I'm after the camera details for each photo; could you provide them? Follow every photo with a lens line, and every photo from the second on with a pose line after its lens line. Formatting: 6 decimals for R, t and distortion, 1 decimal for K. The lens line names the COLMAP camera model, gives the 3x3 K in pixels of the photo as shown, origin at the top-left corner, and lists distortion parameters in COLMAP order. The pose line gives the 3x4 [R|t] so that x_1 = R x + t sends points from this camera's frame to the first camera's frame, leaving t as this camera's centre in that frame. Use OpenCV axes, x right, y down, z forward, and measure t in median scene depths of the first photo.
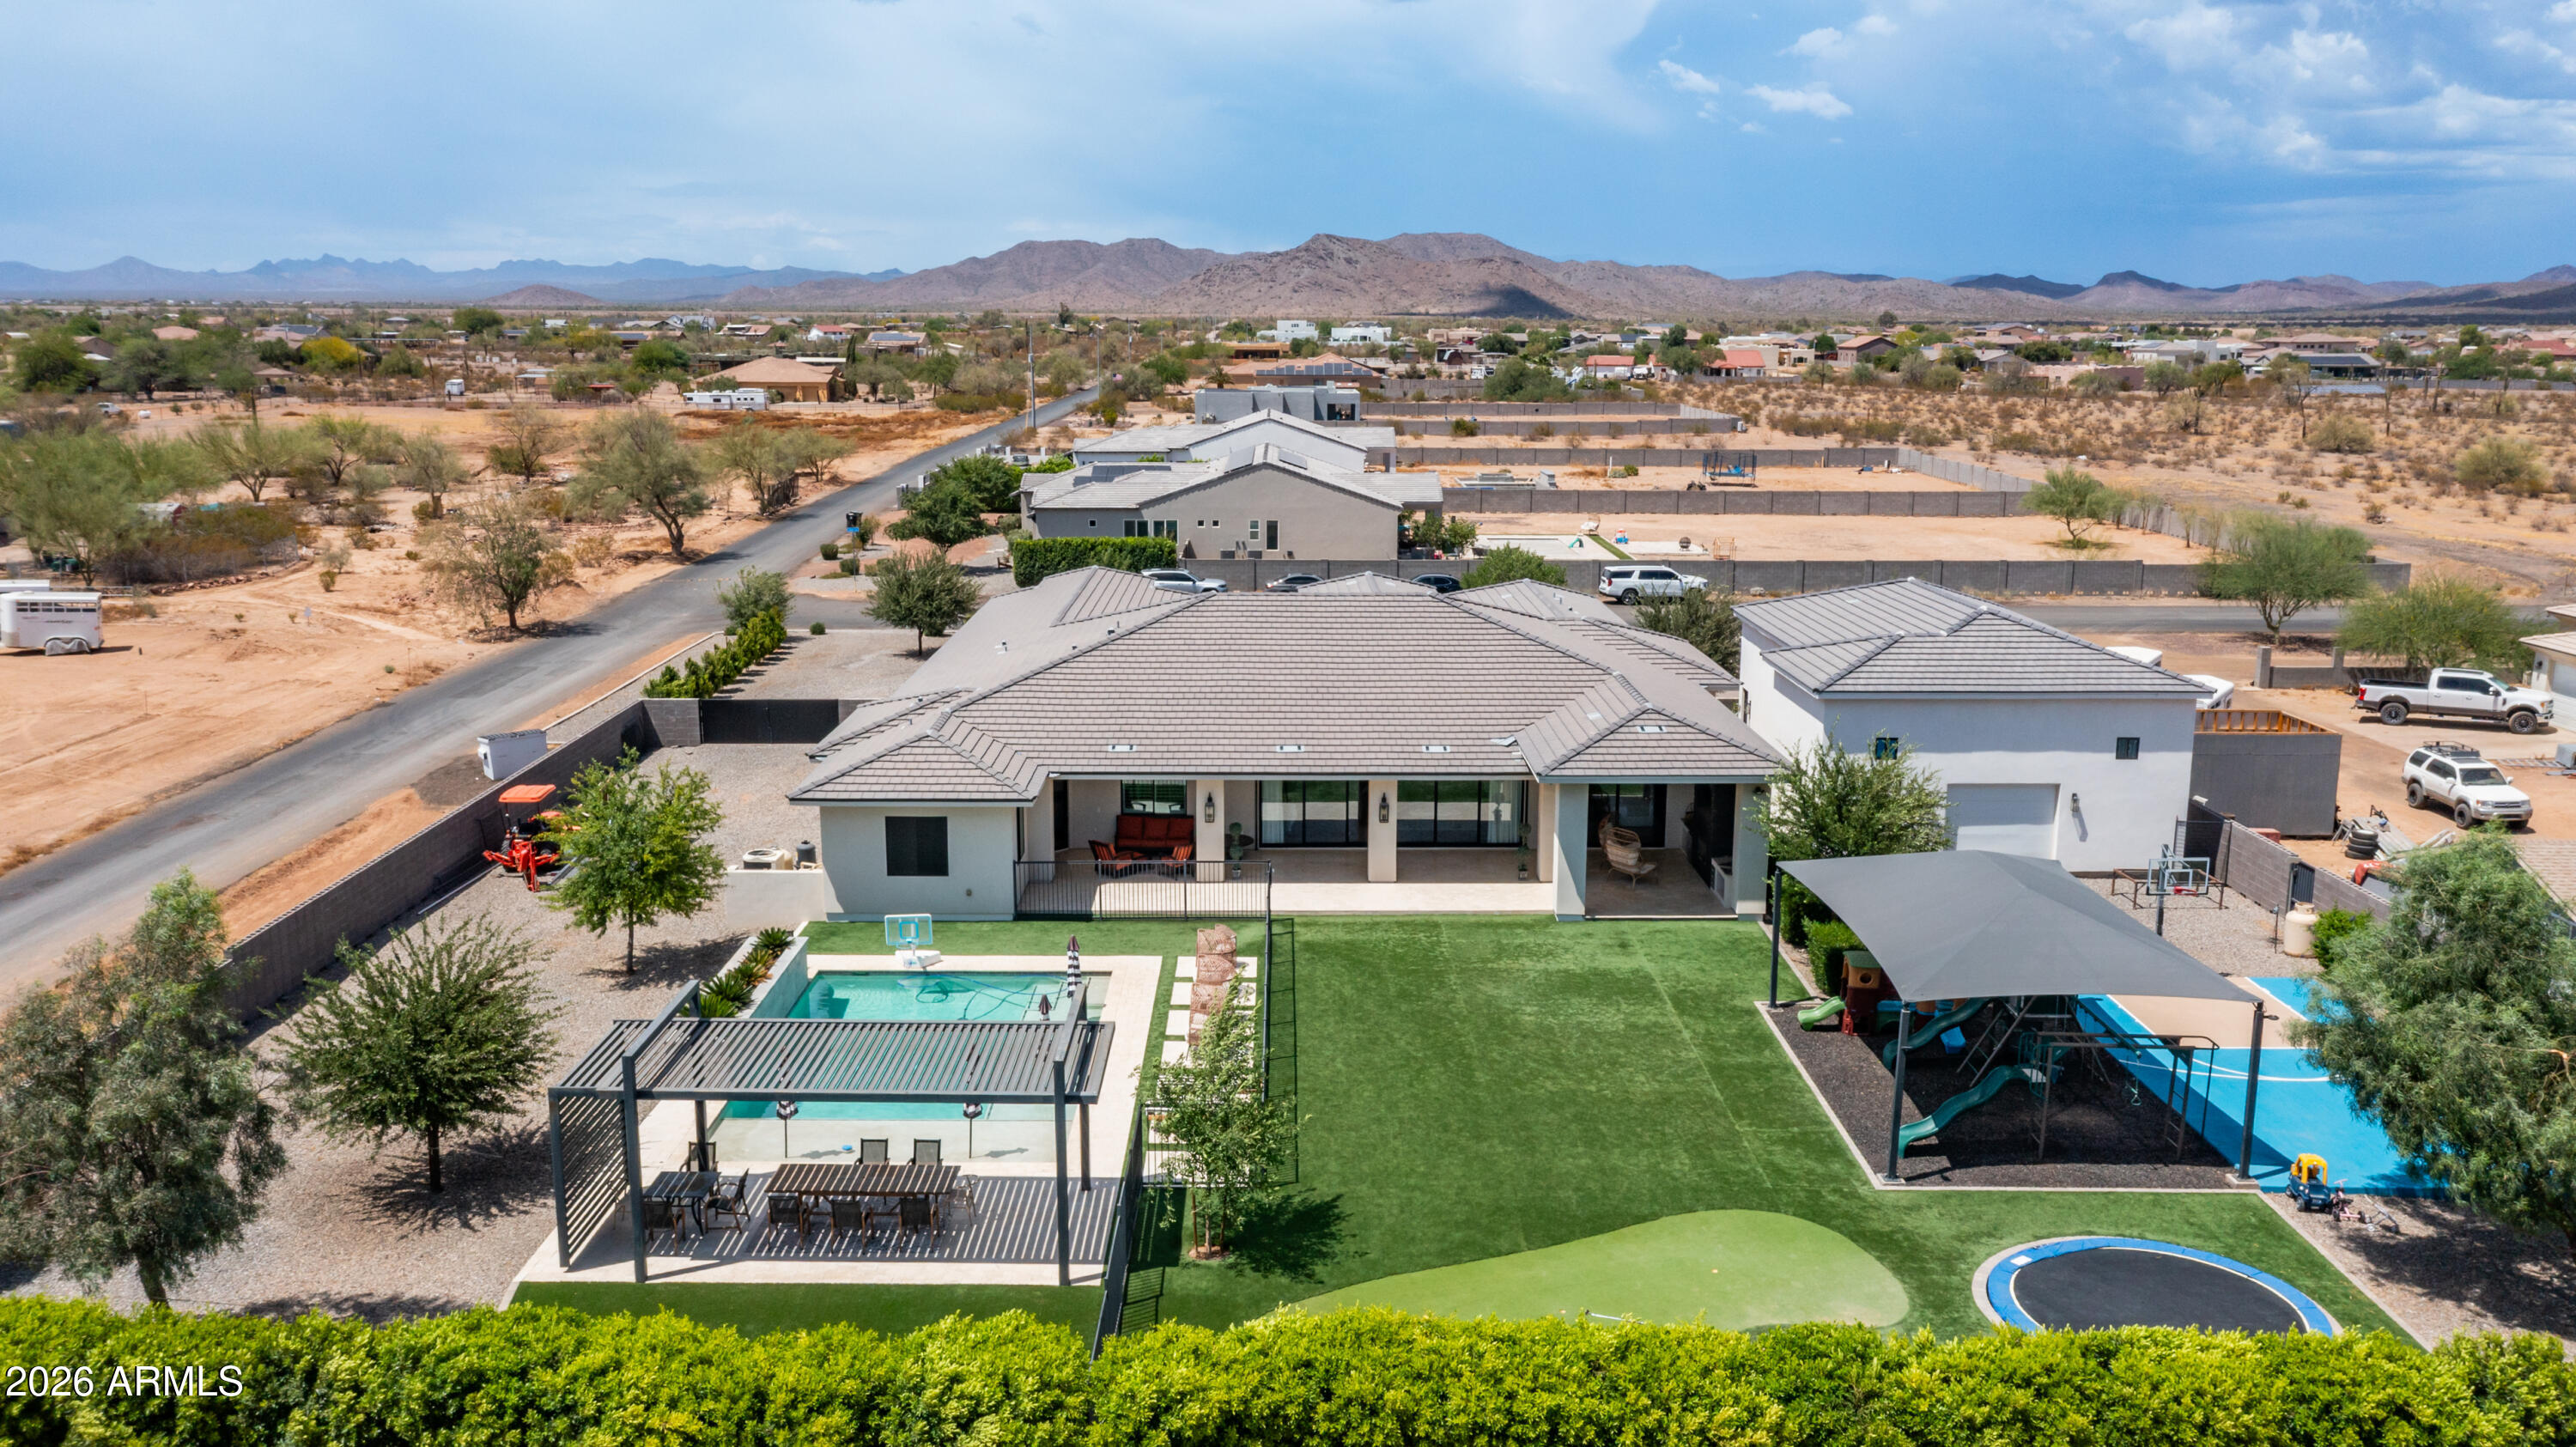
lens RADIAL K [[2037.2, 0, 1285.0], [0, 2037.2, 722.7], [0, 0, 1]] dist [0.005589, 0.014602]
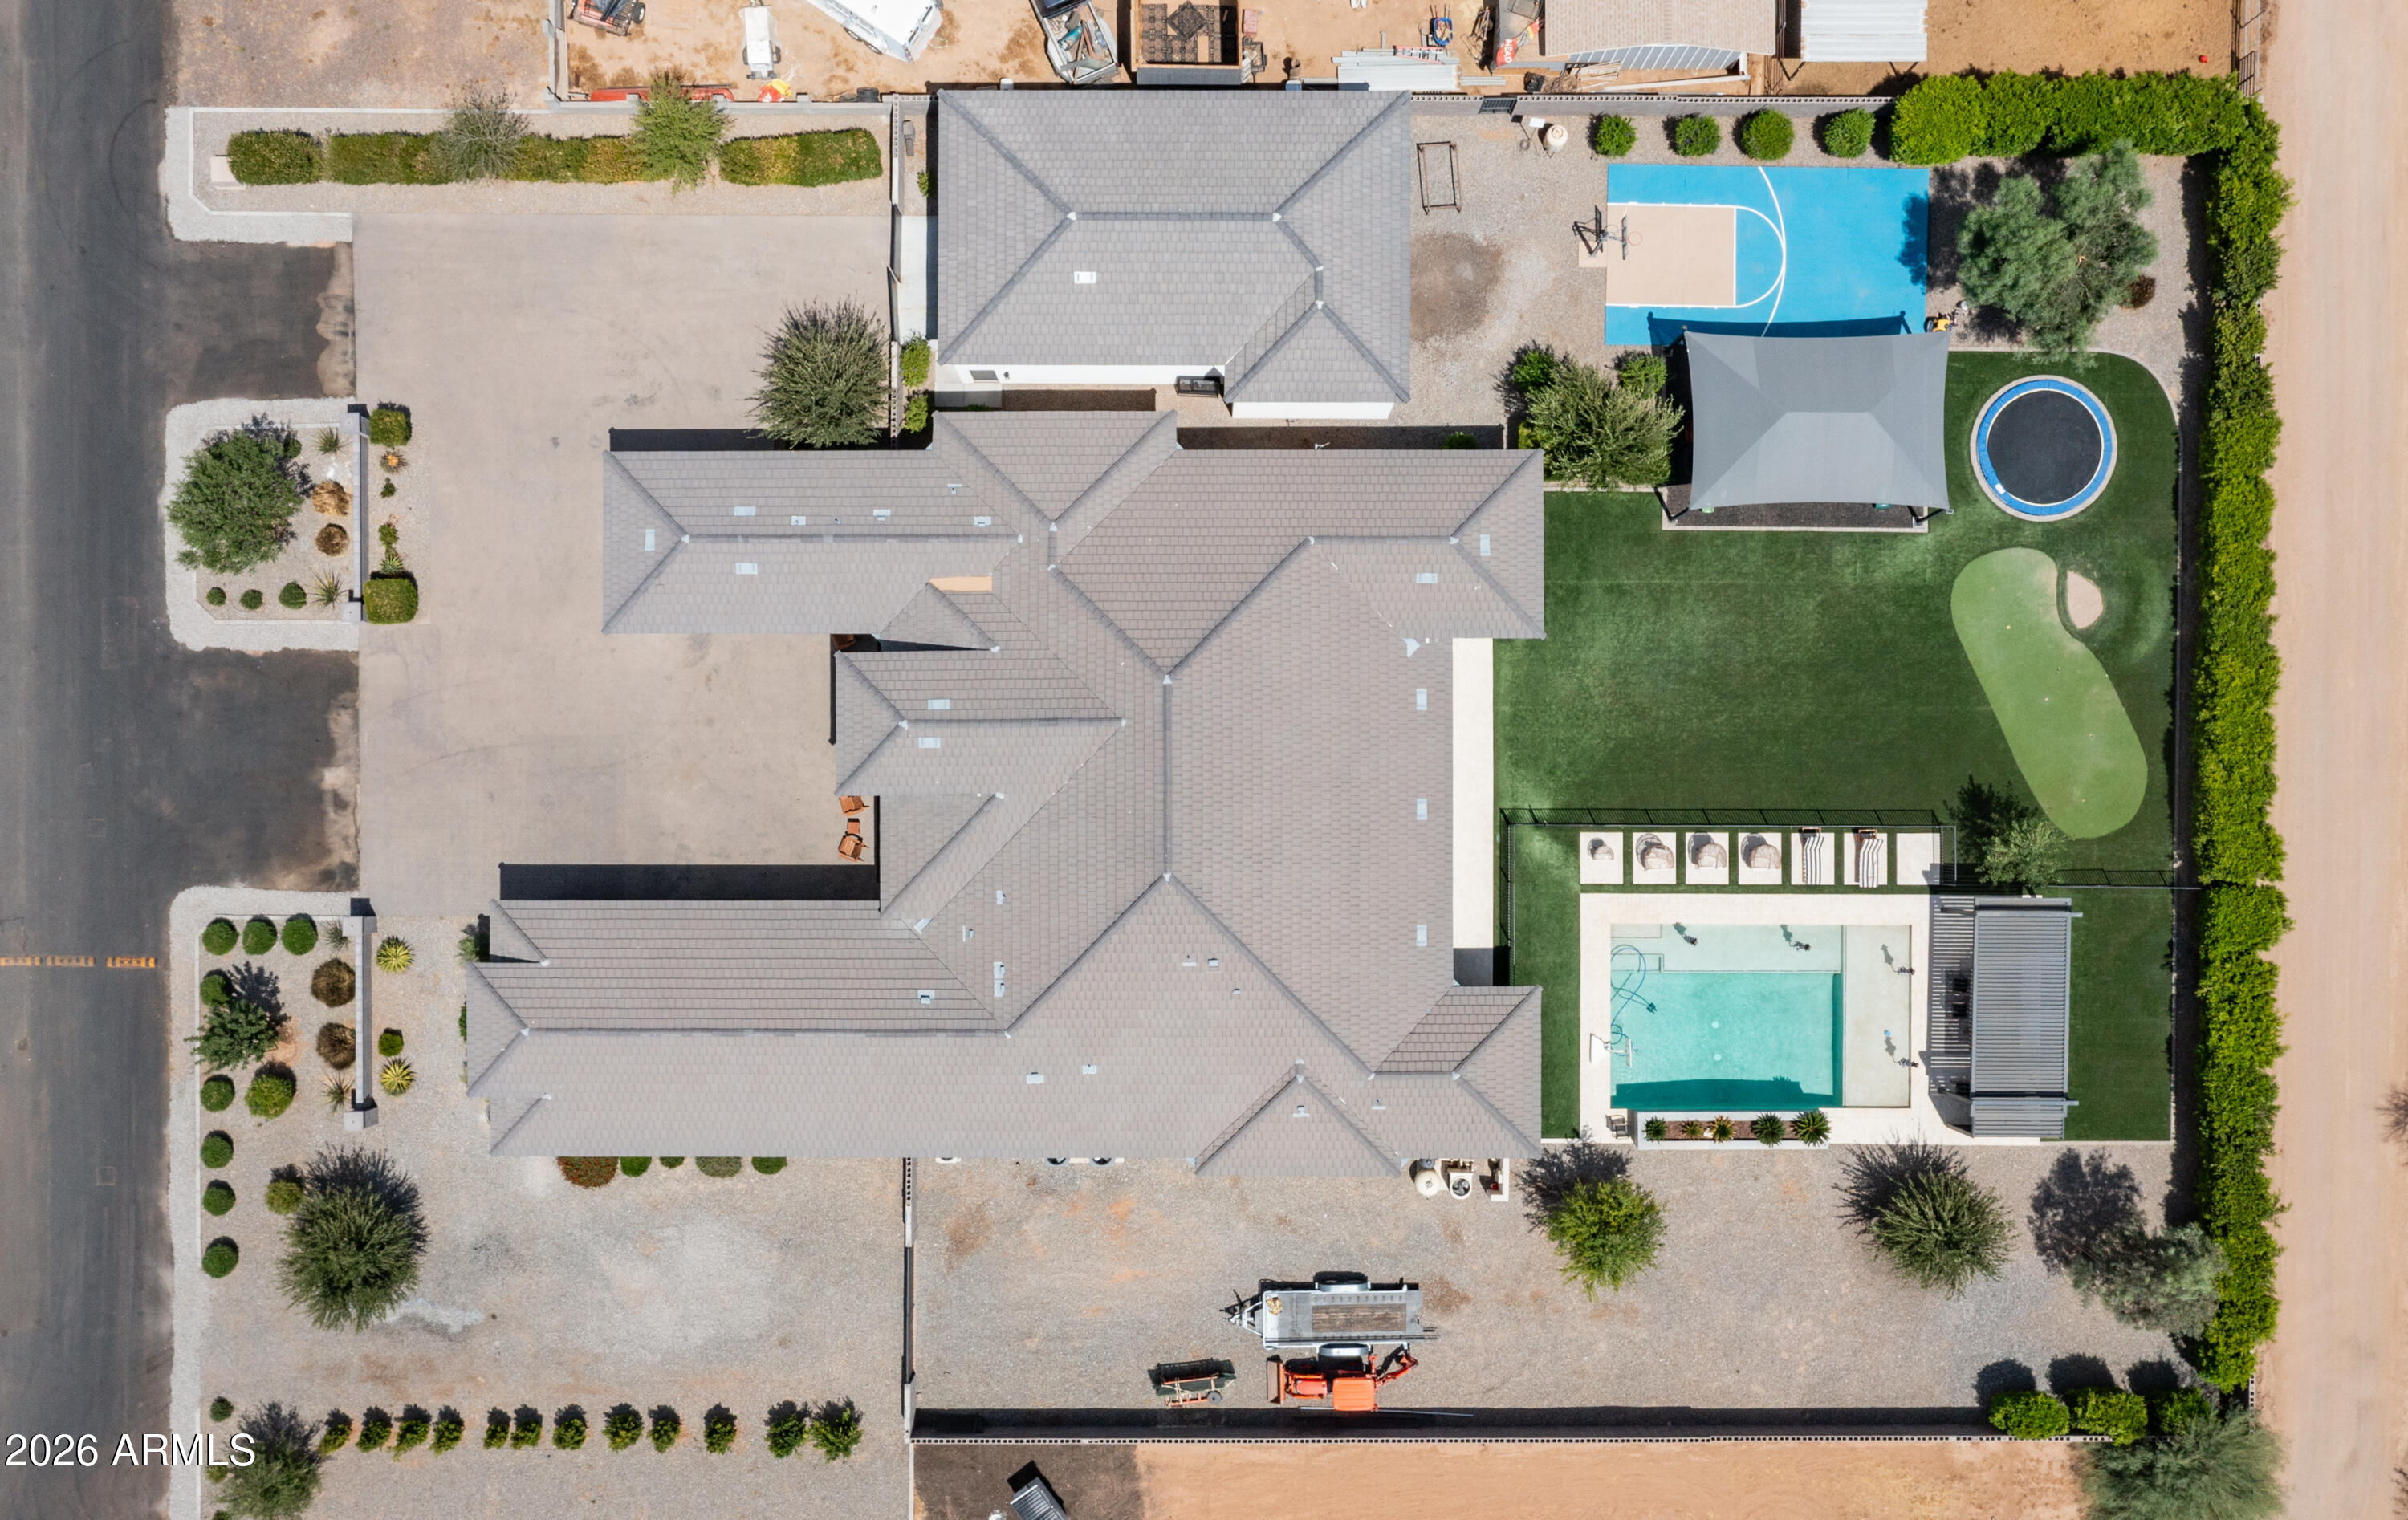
lens RADIAL K [[2263.6, 0, 1183.7], [0, 2263.6, 768.4], [0, 0, 1]] dist [0.009081, 0.000000]
pose [[0.005078, -0.999961, -0.007257, 0.020132], [0.200461, -0.006092, 0.979683, -0.729412], [-0.979689, -0.006429, 0.200422, 0.424207]]
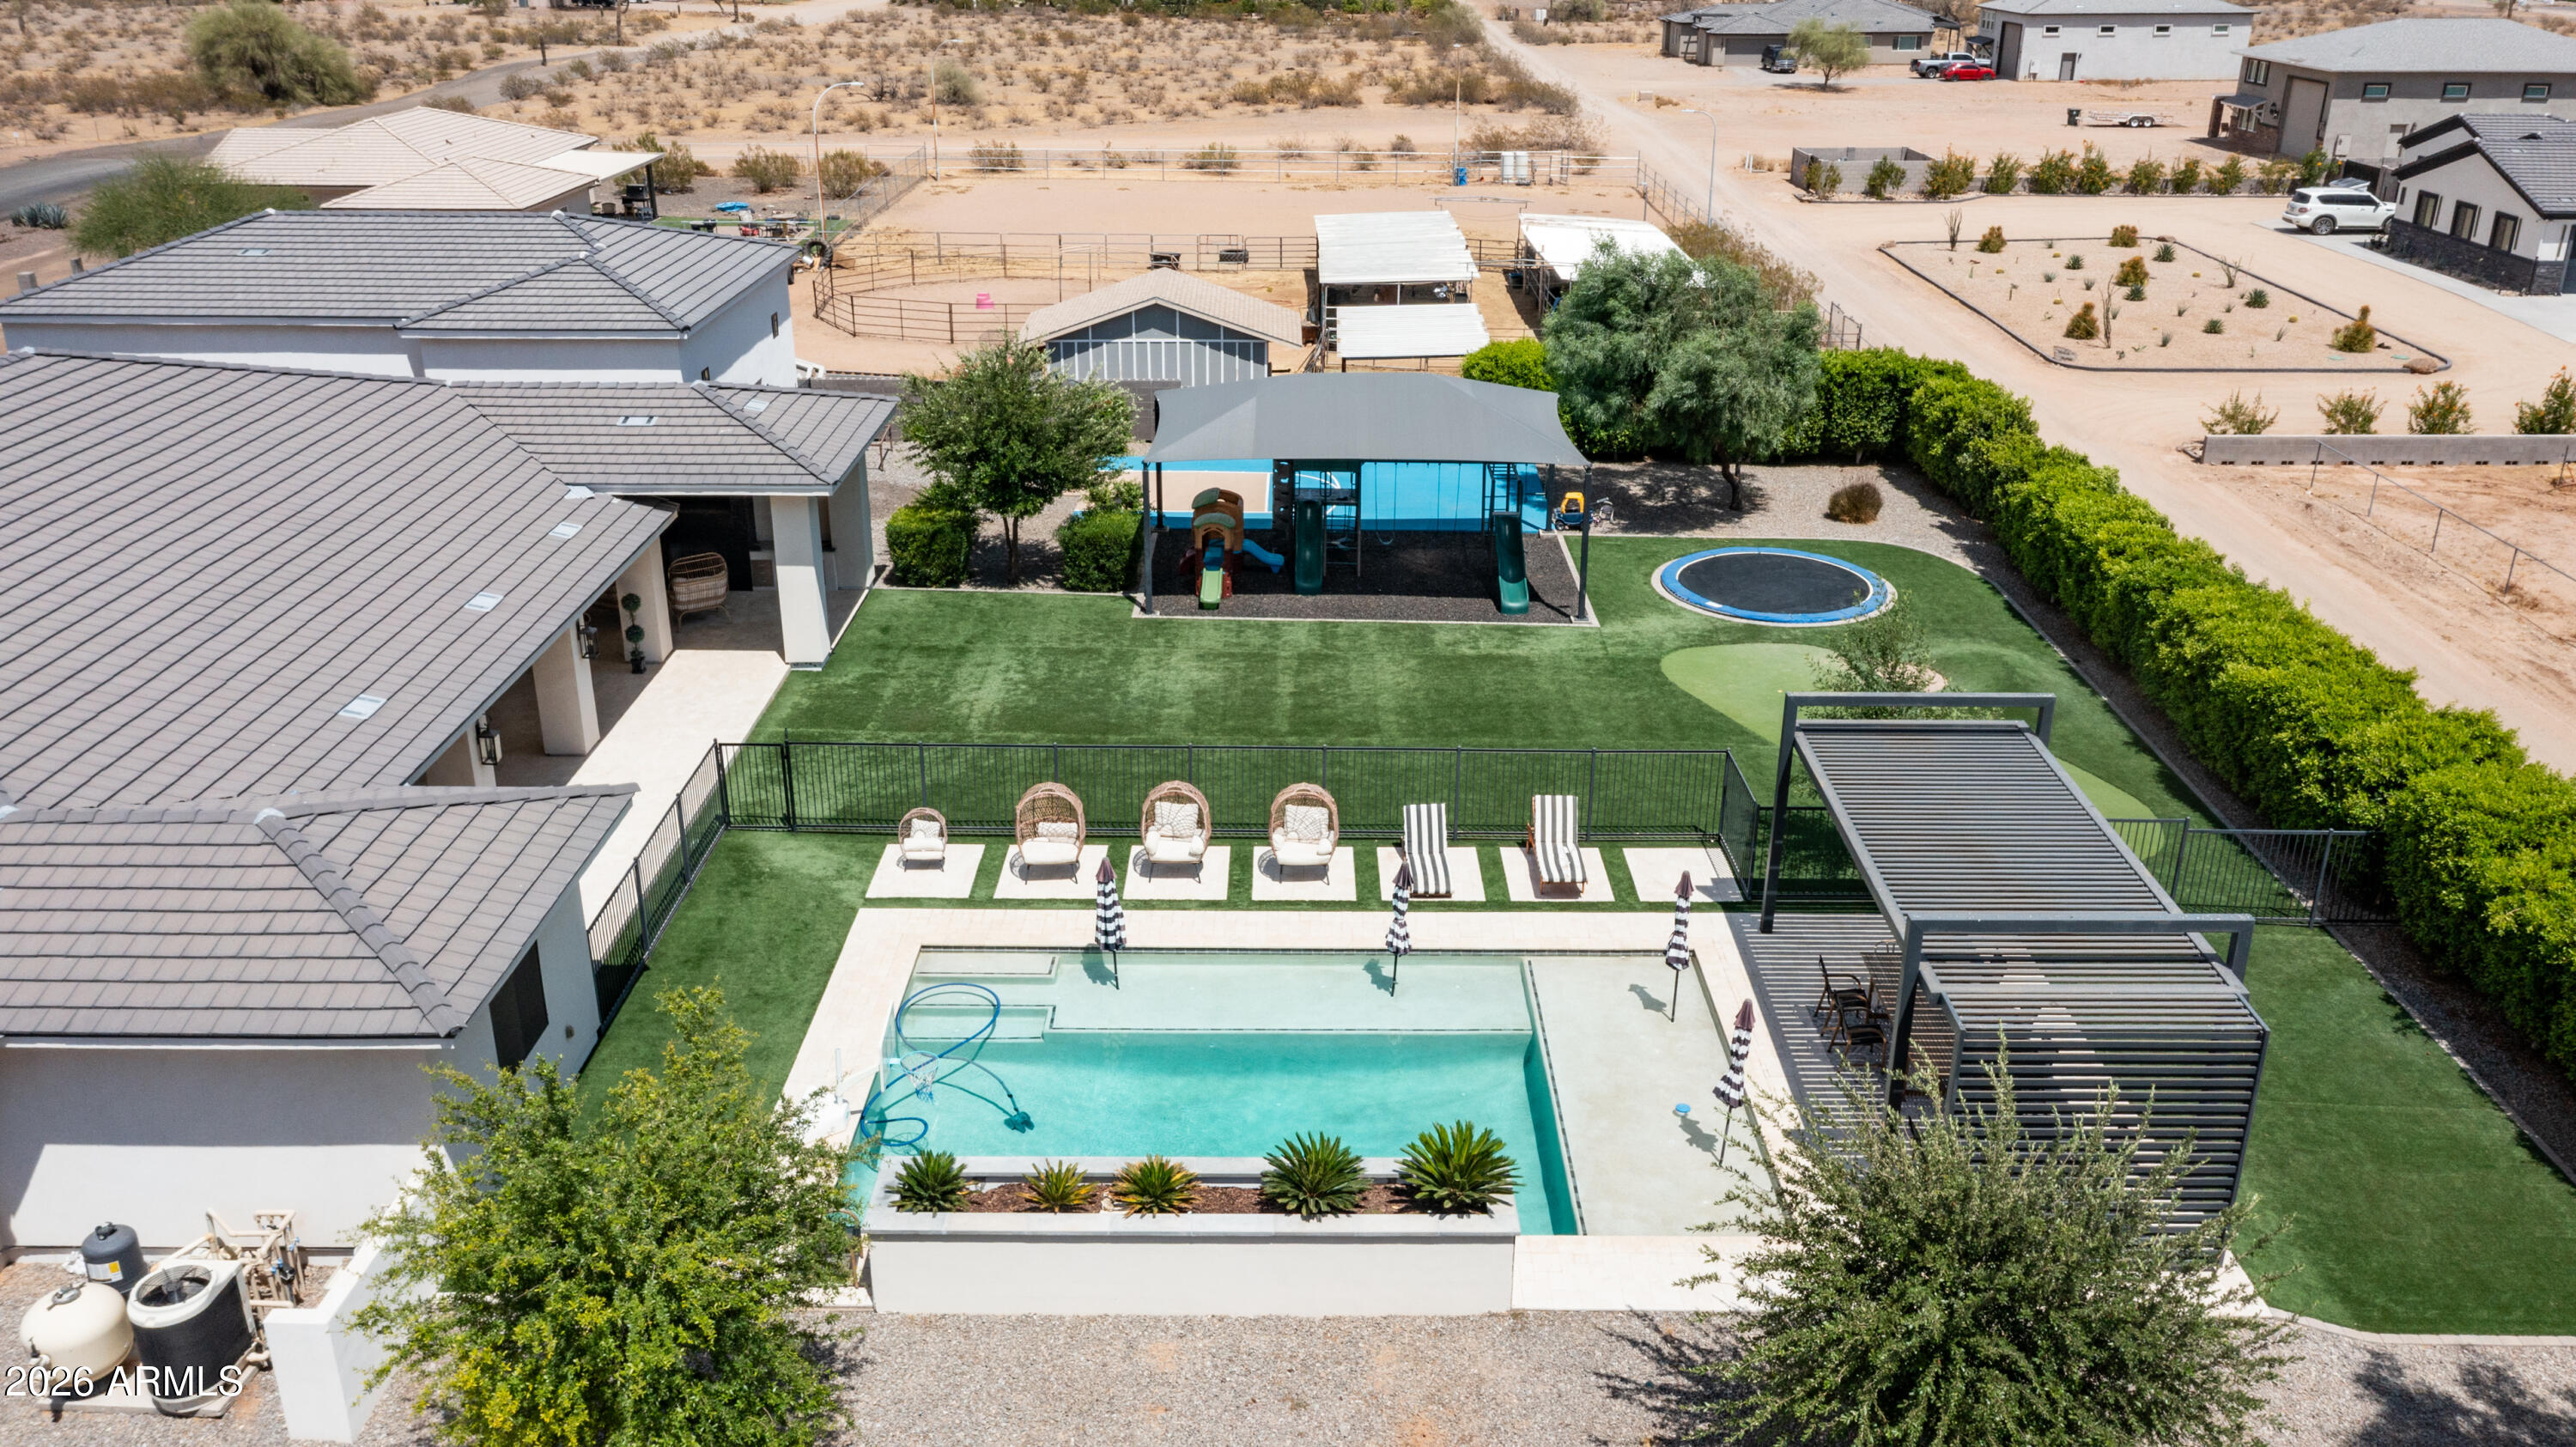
lens RADIAL K [[2037.2, 0, 1284.4], [0, 2037.2, 719.9], [0, 0, 1]] dist [0.005589, 0.014602]
pose [[0.012074, -0.378635, 0.925467, -0.275770], [0.189547, 0.909621, 0.369679, -0.064907], [-0.981797, 0.170956, 0.082752, 0.361529]]
